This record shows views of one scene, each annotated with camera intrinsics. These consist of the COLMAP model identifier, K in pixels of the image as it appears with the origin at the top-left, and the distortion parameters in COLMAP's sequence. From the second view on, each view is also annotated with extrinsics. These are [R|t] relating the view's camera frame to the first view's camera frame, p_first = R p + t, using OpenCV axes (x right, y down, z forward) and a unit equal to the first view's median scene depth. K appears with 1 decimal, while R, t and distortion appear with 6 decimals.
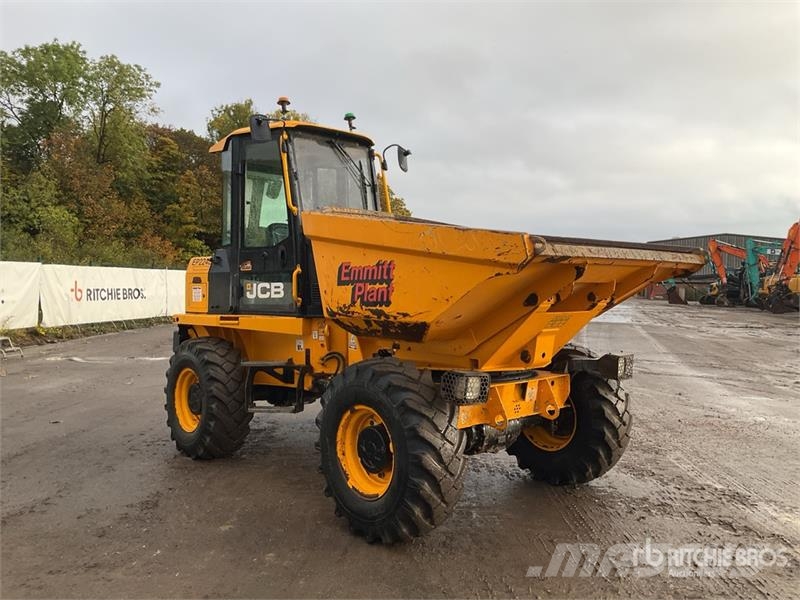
lens RADIAL K [[675.1, 0, 397.9], [0, 675.1, 298.6], [0, 0, 1]] dist [0.066388, -0.105263]
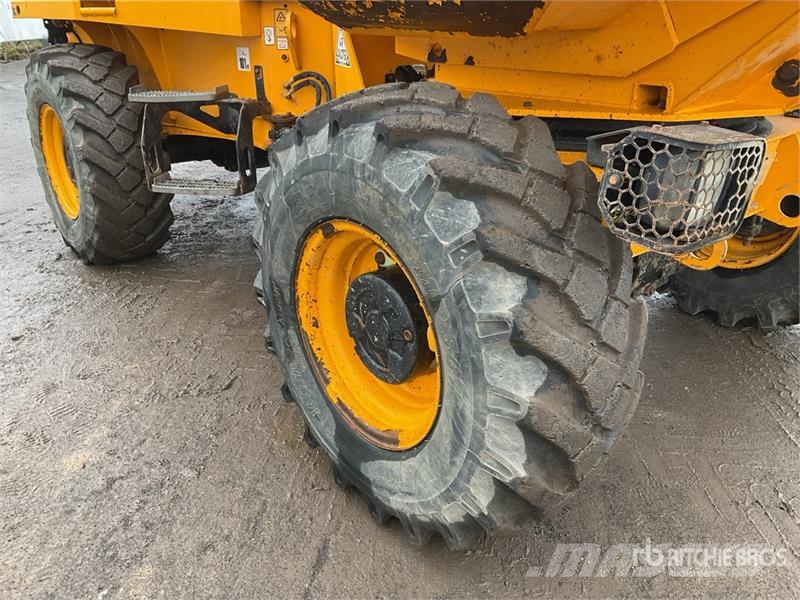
lens RADIAL K [[675.1, 0, 397.9], [0, 675.1, 298.6], [0, 0, 1]] dist [0.066388, -0.105263]
pose [[0.999513, 0.001345, -0.031187, -0.011988], [0.010803, 0.922429, 0.386015, 0.040336], [0.029287, -0.386164, 0.921965, 0.475144]]
